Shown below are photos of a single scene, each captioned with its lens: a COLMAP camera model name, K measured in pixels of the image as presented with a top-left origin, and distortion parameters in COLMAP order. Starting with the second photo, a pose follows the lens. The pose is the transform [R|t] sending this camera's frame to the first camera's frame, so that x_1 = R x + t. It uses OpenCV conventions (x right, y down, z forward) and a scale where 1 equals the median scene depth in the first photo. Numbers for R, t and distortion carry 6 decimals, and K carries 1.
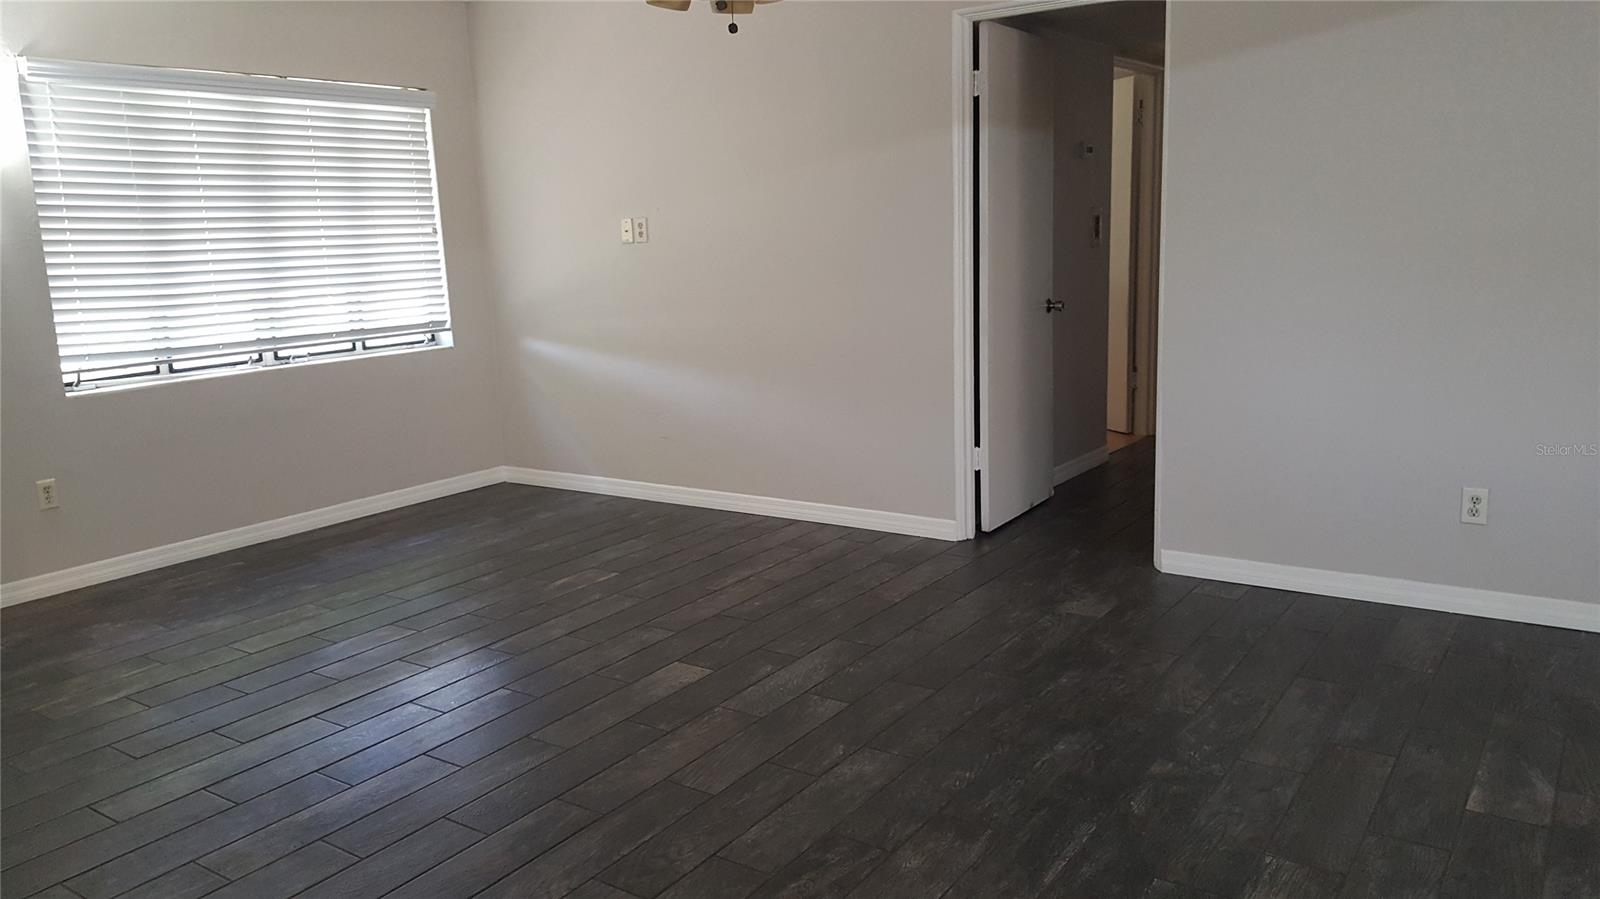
lens RADIAL K [[1144.1, 0, 800.0], [0, 1144.1, 449.5], [0, 0, 1]] dist [0.001915, -0.058851]
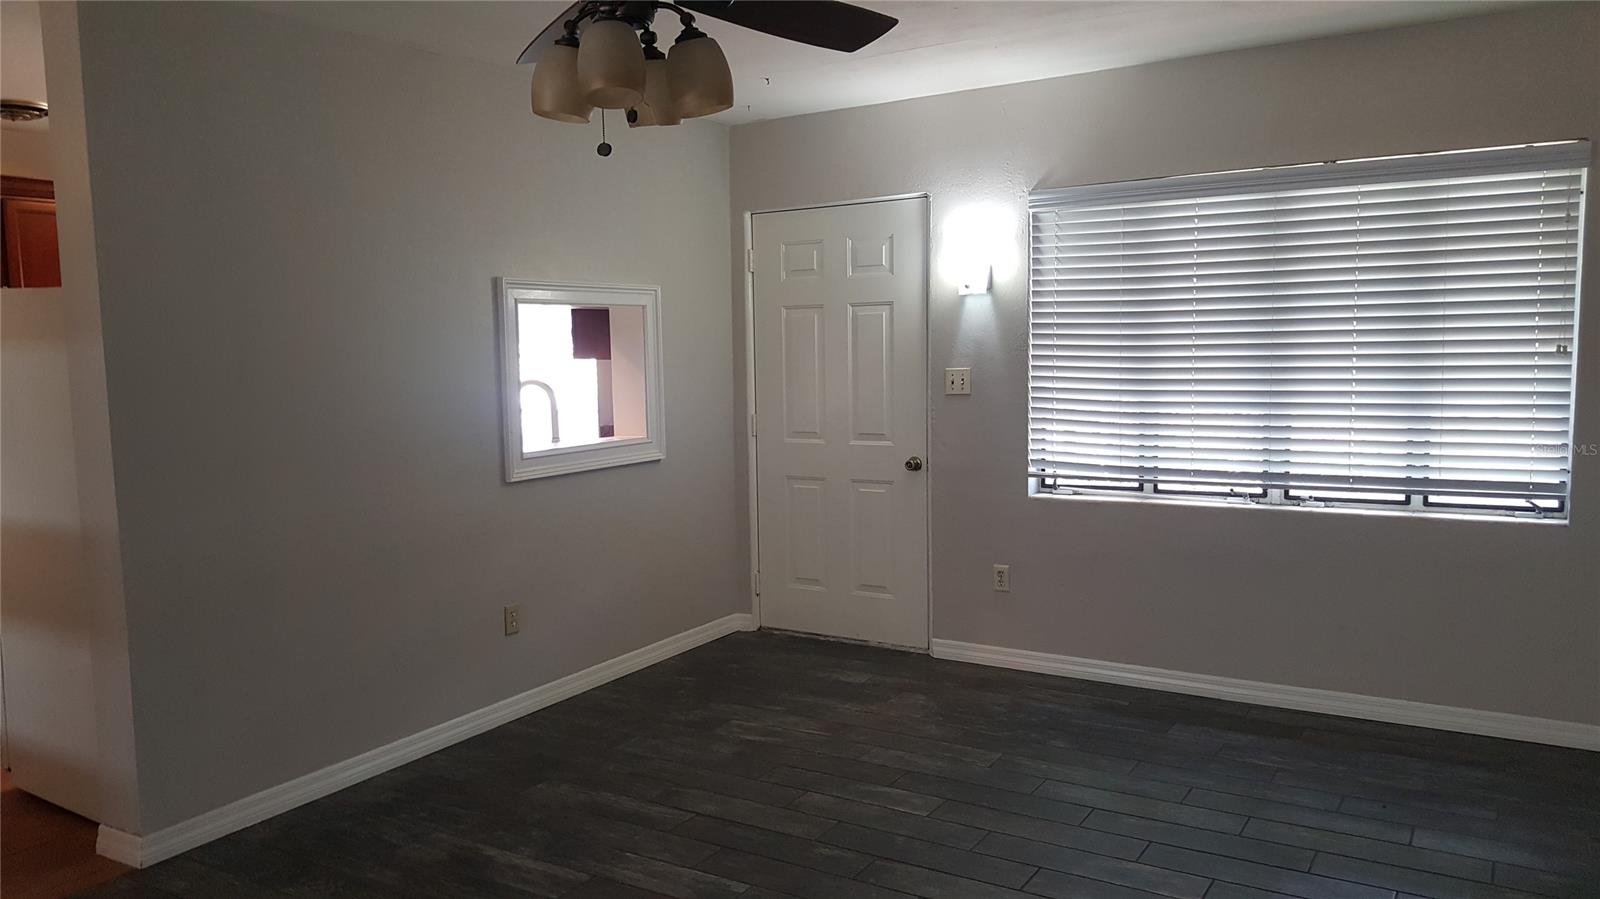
lens RADIAL K [[1039.9, 0, 801.0], [0, 1039.9, 484.1], [0, 0, 1]] dist [0.003806, -0.039022]
pose [[0.064631, 0.128103, -0.989653, 0.304341], [-0.187018, 0.975709, 0.114085, -0.119913], [0.980228, 0.177710, 0.087018, 0.629994]]
